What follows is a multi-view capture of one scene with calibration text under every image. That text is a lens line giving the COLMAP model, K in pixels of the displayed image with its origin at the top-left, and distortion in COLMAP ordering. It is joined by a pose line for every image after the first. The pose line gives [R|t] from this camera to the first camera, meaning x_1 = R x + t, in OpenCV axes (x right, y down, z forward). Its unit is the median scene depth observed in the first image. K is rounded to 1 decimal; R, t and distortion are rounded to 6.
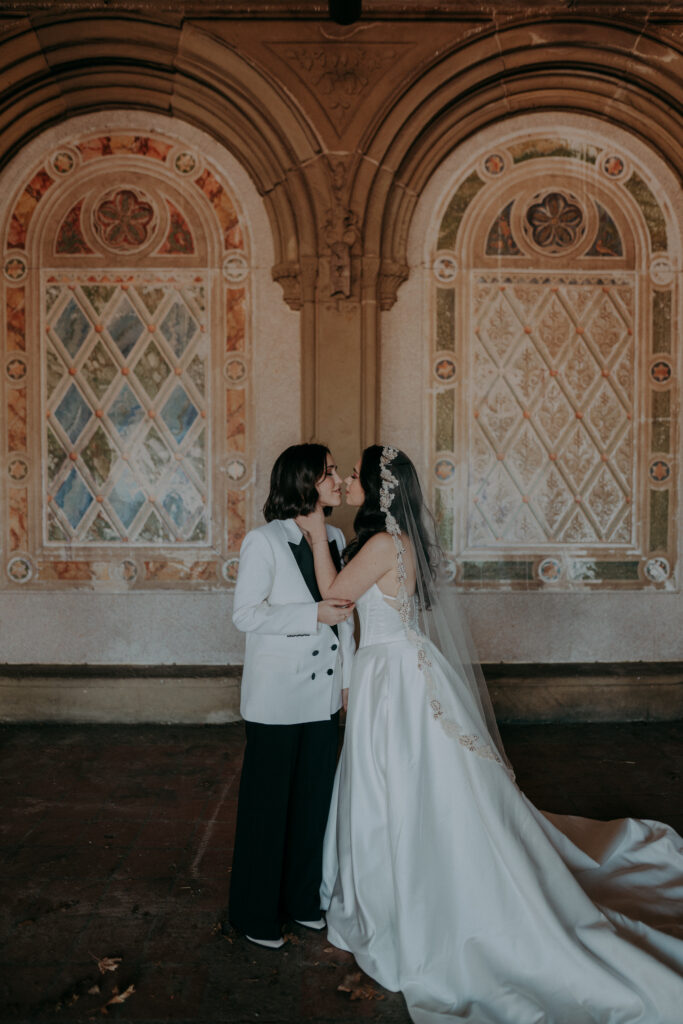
lens RADIAL K [[718.8, 0, 346.5], [0, 718.8, 514.9], [0, 0, 1]] dist [-0.055894, 0.059860]
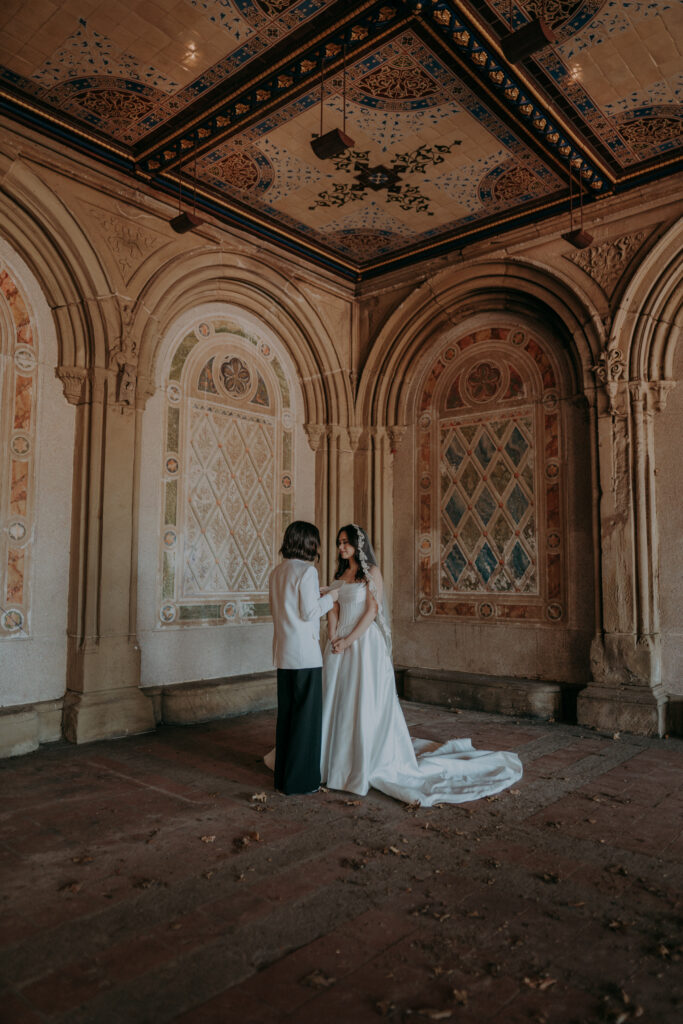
lens RADIAL K [[718.8, 0, 346.5], [0, 718.8, 514.9], [0, 0, 1]] dist [-0.055894, 0.059860]
pose [[0.660048, 0.065395, 0.748372, -0.663393], [0.022053, 0.994088, -0.106316, 0.044588], [-0.750900, 0.086678, 0.654704, -0.141288]]
